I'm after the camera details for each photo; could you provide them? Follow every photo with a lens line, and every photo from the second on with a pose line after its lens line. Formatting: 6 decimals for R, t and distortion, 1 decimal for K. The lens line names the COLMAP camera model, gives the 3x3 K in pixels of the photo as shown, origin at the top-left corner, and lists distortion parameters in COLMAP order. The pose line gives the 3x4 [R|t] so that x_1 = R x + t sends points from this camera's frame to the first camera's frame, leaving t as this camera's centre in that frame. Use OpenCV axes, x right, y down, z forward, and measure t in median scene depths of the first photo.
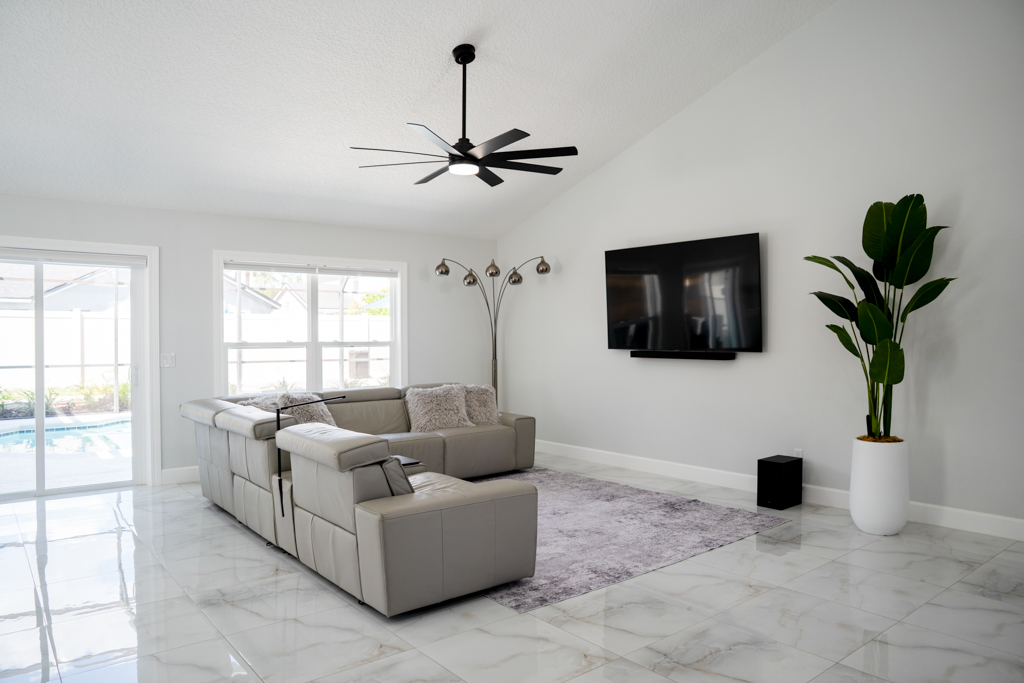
lens RADIAL K [[697.9, 0, 523.2], [0, 697.9, 326.4], [0, 0, 1]] dist [-0.082832, 0.050432]
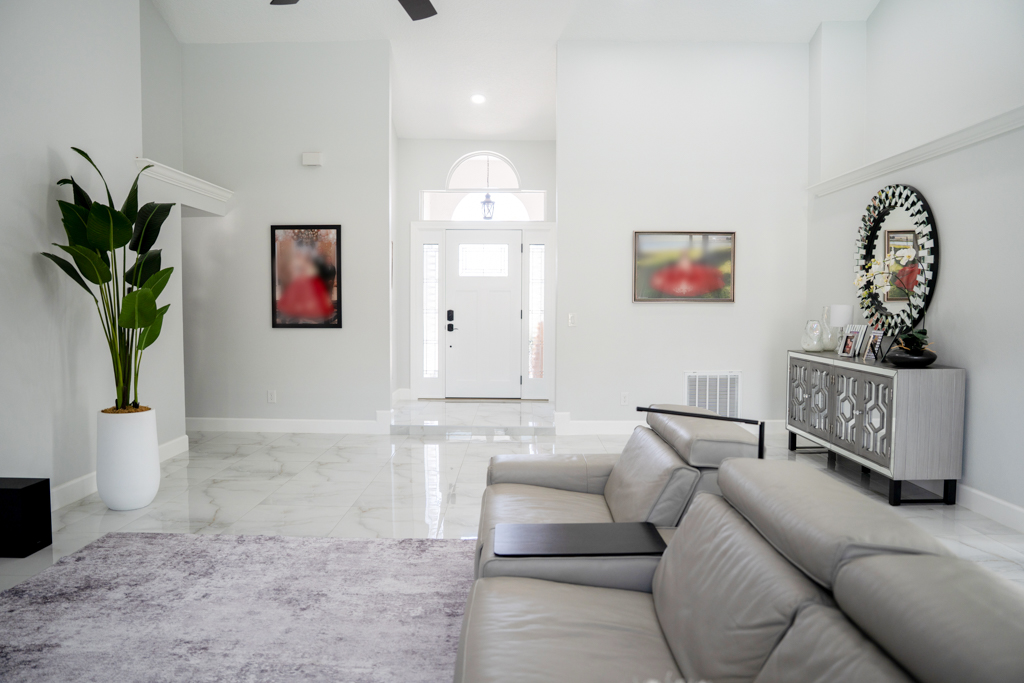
lens RADIAL K [[697.9, 0, 508.3], [0, 697.9, 333.3], [0, 0, 1]] dist [-0.082832, 0.050432]
pose [[-0.757639, -0.025398, 0.652179, -0.490649], [-0.004832, 0.999433, 0.033308, 0.025596], [-0.652656, 0.022084, -0.757333, 1.363848]]
